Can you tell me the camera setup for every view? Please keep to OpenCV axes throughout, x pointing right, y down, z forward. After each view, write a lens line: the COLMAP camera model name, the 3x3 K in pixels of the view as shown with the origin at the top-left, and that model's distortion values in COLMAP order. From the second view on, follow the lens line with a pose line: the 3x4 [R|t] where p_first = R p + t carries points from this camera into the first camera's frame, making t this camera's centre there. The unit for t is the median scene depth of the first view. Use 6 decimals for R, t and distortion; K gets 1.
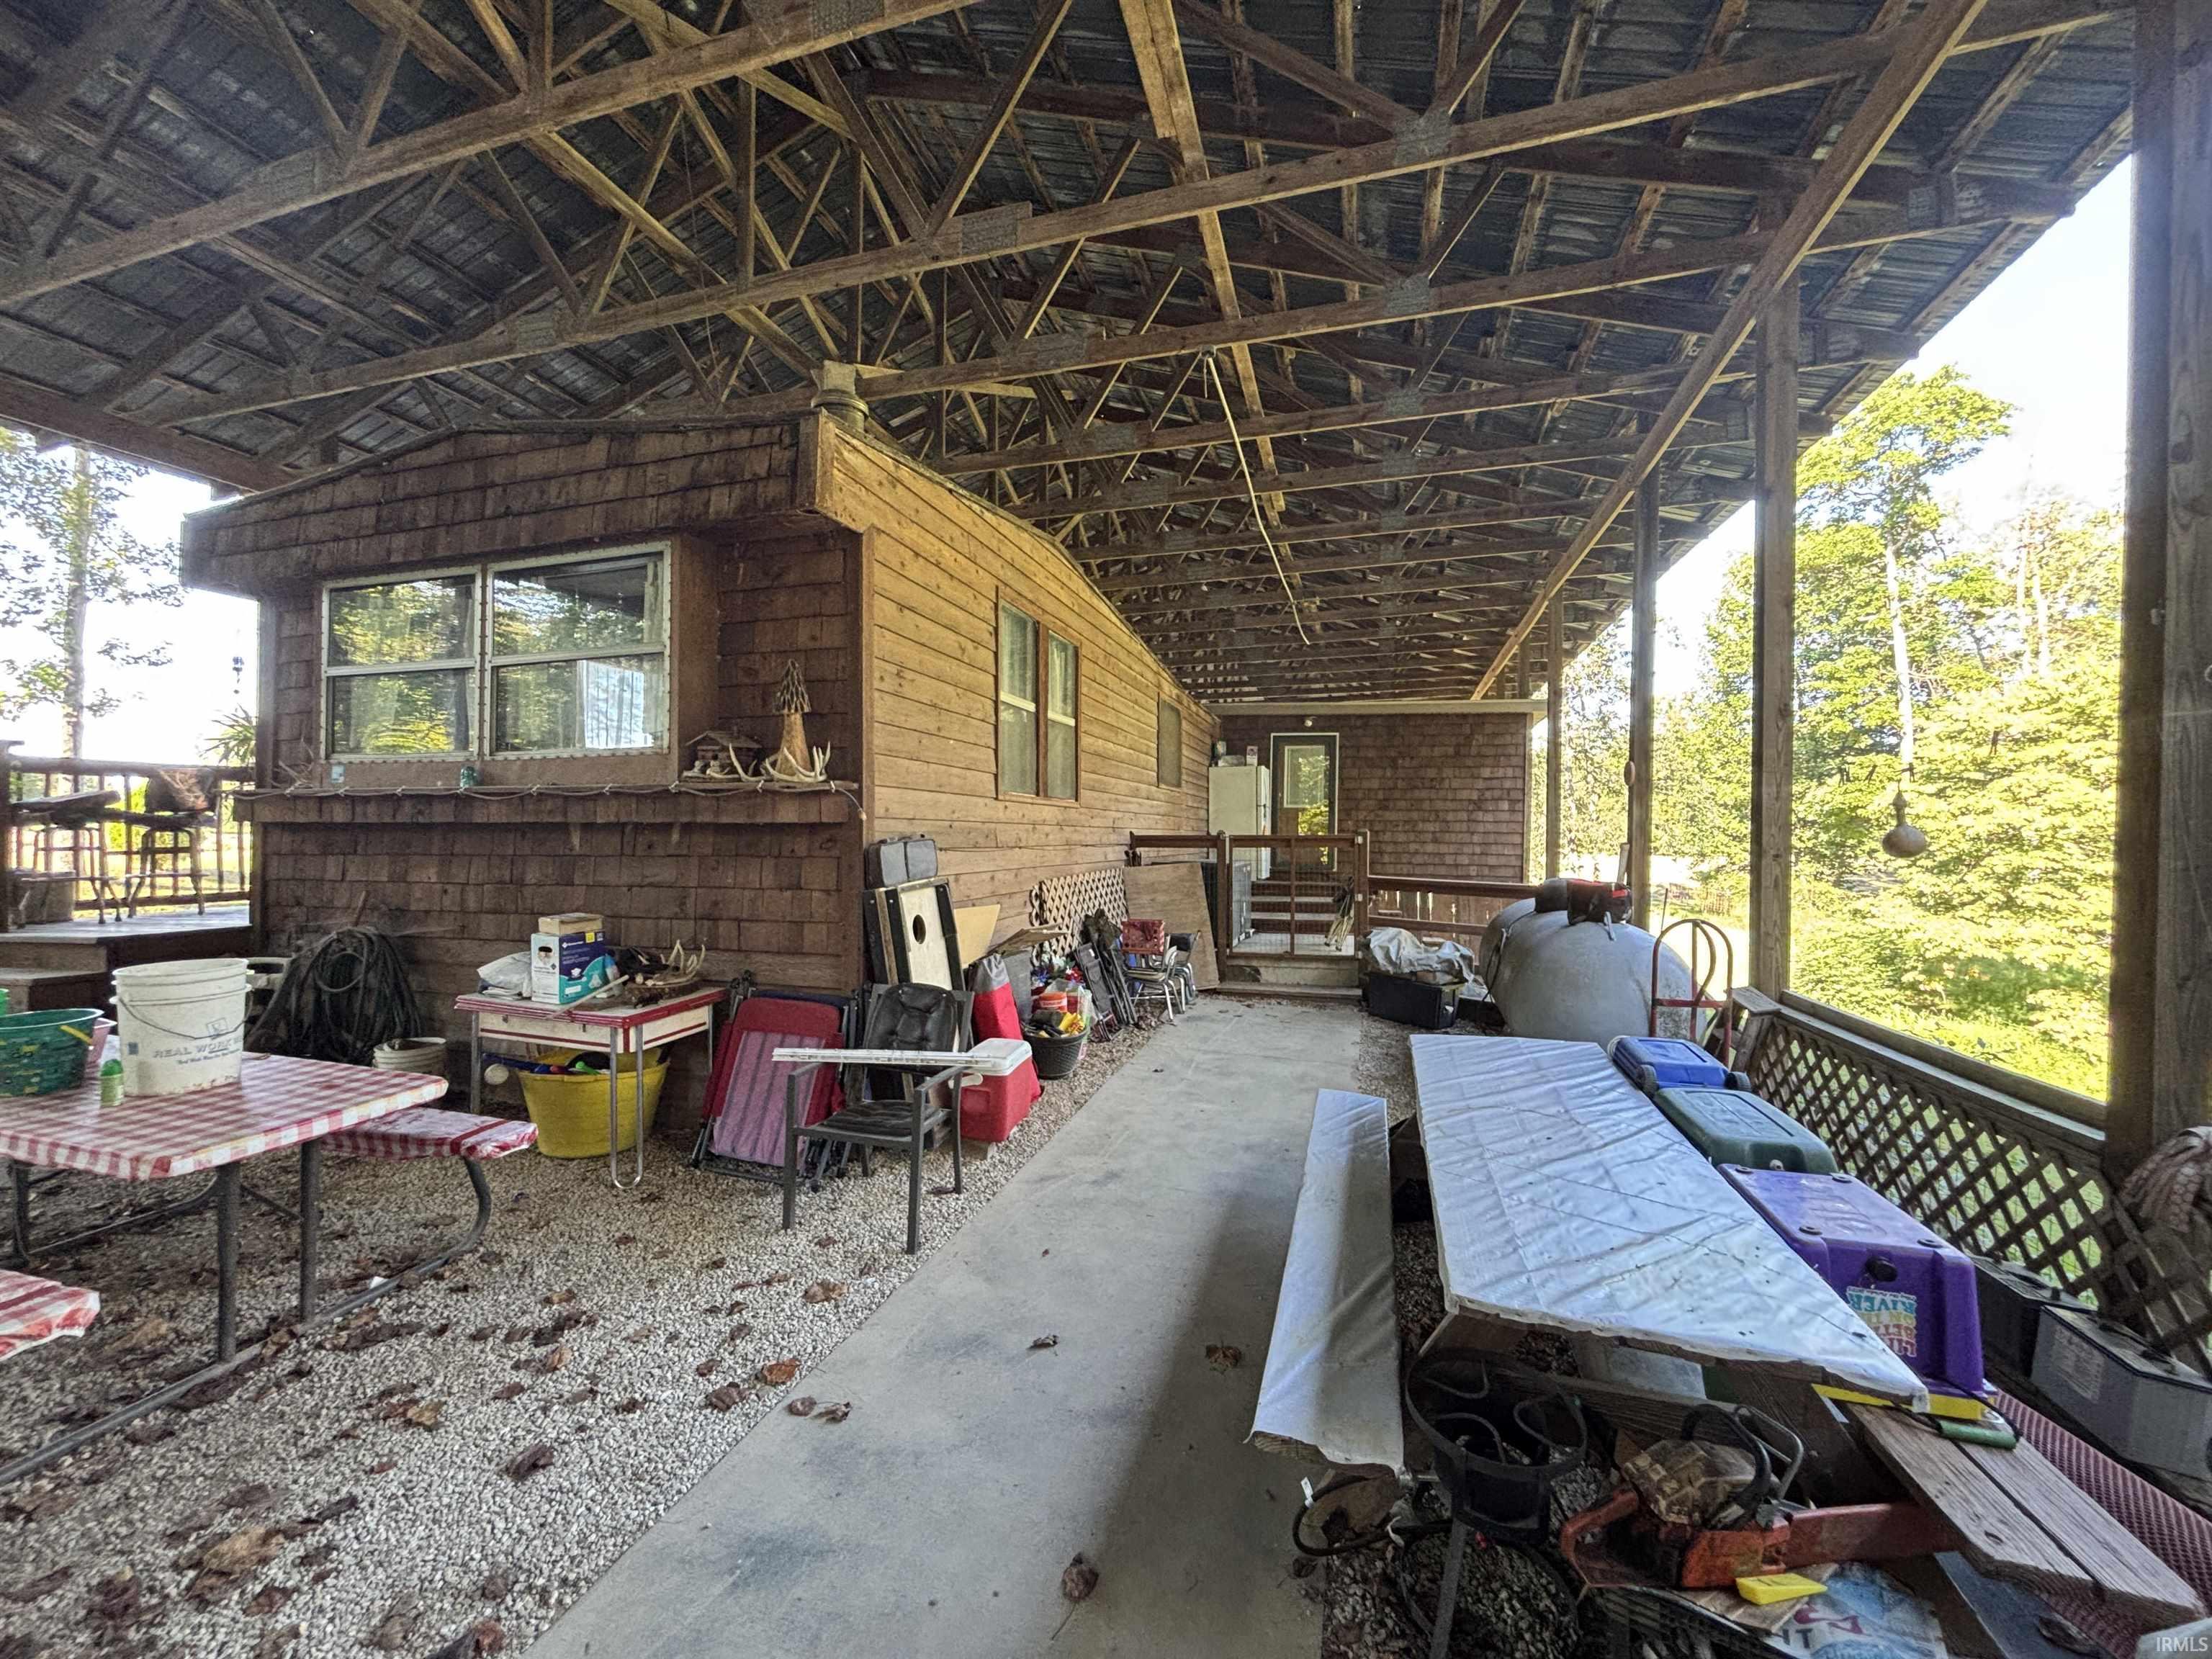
lens RADIAL K [[901.0, 0, 1096.1], [0, 901.0, 831.8], [0, 0, 1]] dist [0.002765, 0.000006]
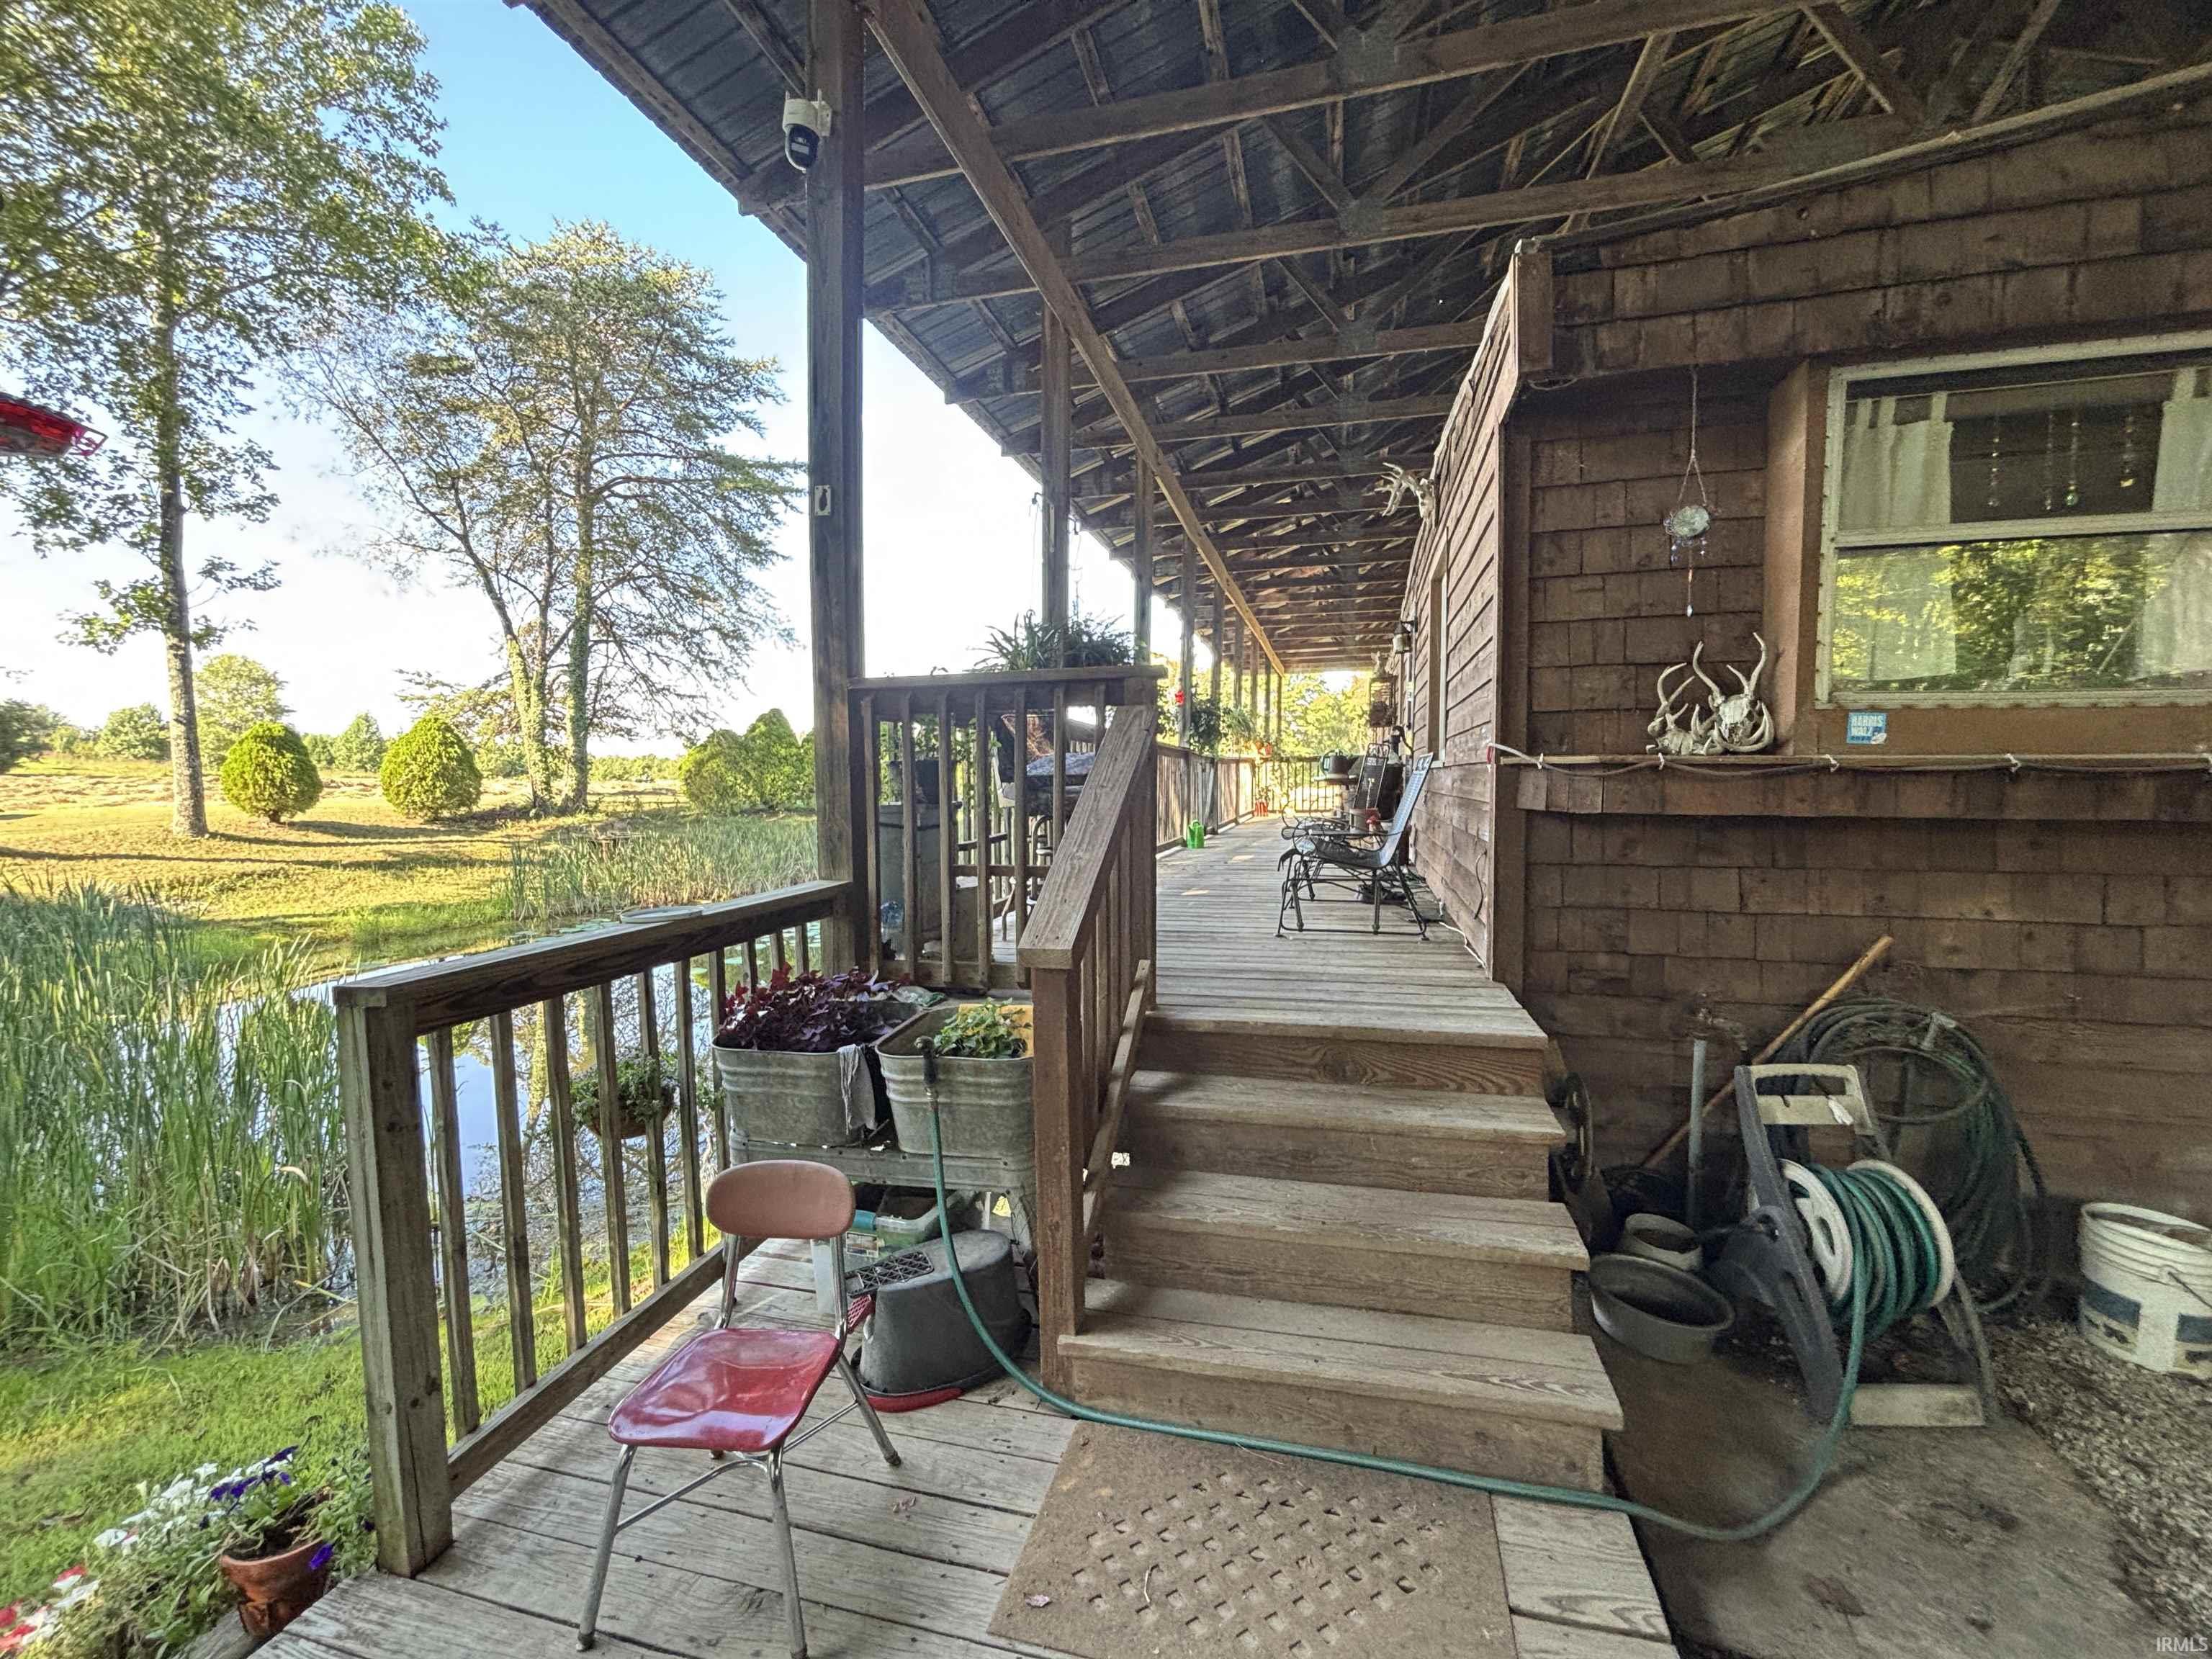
lens RADIAL K [[901.0, 0, 1088.9], [0, 901.0, 836.5], [0, 0, 1]] dist [0.002765, 0.000006]
pose [[0.999526, -0.002241, 0.030709, -0.289961], [0.000109, 0.997600, 0.069241, -0.007847], [-0.030791, -0.069205, 0.997127, 0.100445]]
